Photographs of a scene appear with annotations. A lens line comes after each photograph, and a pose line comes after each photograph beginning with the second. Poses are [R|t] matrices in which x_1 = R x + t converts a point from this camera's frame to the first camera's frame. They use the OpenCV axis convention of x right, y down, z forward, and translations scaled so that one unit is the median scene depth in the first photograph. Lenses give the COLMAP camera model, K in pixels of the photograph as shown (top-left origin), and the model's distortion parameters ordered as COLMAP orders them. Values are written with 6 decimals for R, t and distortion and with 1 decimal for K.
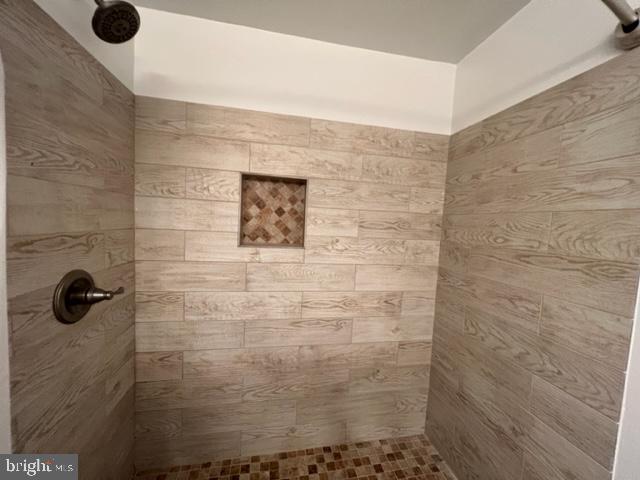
lens RADIAL K [[258.4, 0, 320.0], [0, 258.4, 240.0], [0, 0, 1]] dist [0.000793, 0.000159]
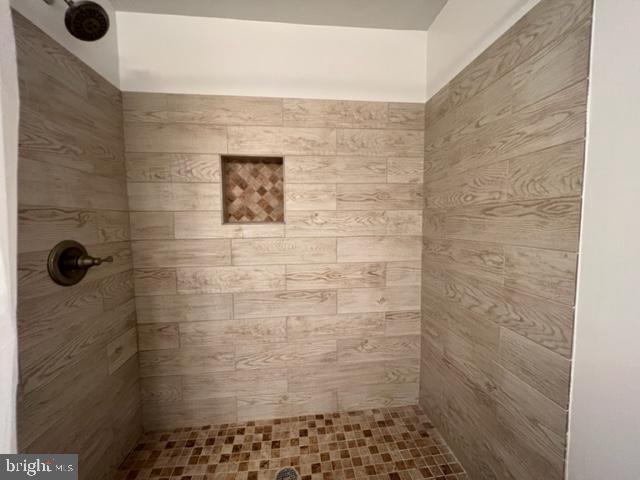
lens RADIAL K [[258.4, 0, 320.0], [0, 258.4, 240.0], [0, 0, 1]] dist [0.000793, 0.000159]
pose [[0.994671, -0.053907, -0.087883, 0.181210], [0.054126, 0.998534, 0.000115, 0.114849], [0.087748, -0.004871, 0.996131, -0.035728]]
